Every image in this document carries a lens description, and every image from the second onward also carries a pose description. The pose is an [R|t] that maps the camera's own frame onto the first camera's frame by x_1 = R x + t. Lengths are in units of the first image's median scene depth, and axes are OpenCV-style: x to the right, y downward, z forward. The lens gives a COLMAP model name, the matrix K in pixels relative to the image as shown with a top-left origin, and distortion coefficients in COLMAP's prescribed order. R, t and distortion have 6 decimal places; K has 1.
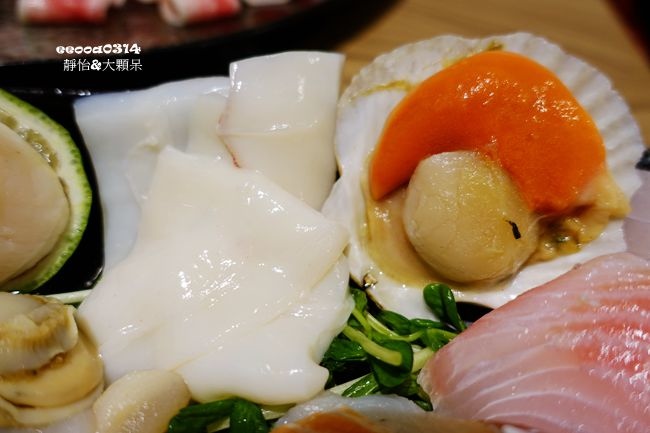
lens RADIAL K [[437.7, 0, 325.0], [0, 437.7, 216.5], [0, 0, 1]] dist [0.000451, 0.000125]
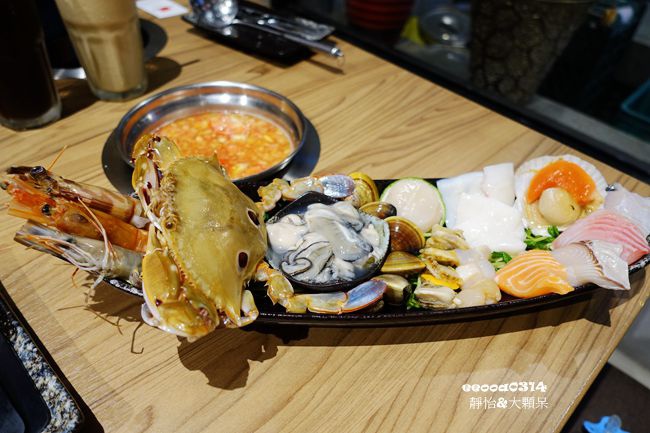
lens RADIAL K [[484.6, 0, 325.0], [0, 484.6, 216.5], [0, 0, 1]] dist [-0.007985, -0.003205]
pose [[0.994342, -0.053565, -0.091731, -1.143948], [0.037647, 0.985202, -0.167211, 0.635027], [0.099331, 0.162812, 0.981644, -2.874571]]
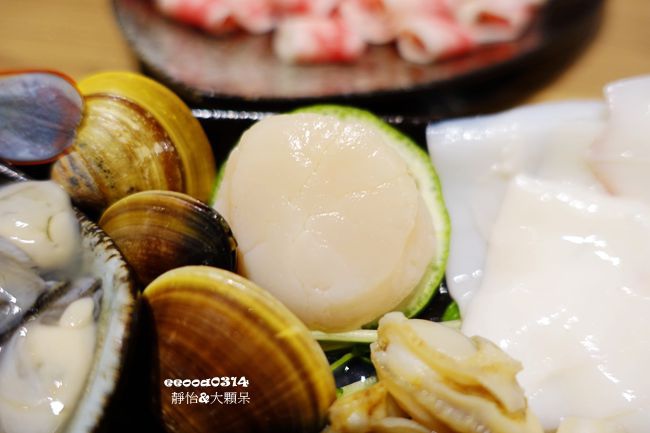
lens RADIAL K [[437.7, 0, 325.0], [0, 437.7, 216.5], [0, 0, 1]] dist [0.000451, 0.000125]
pose [[0.988873, 0.014279, -0.148078, -0.673549], [-0.029723, 0.994277, -0.102617, 0.045957], [0.145765, 0.105876, 0.983637, 0.008721]]
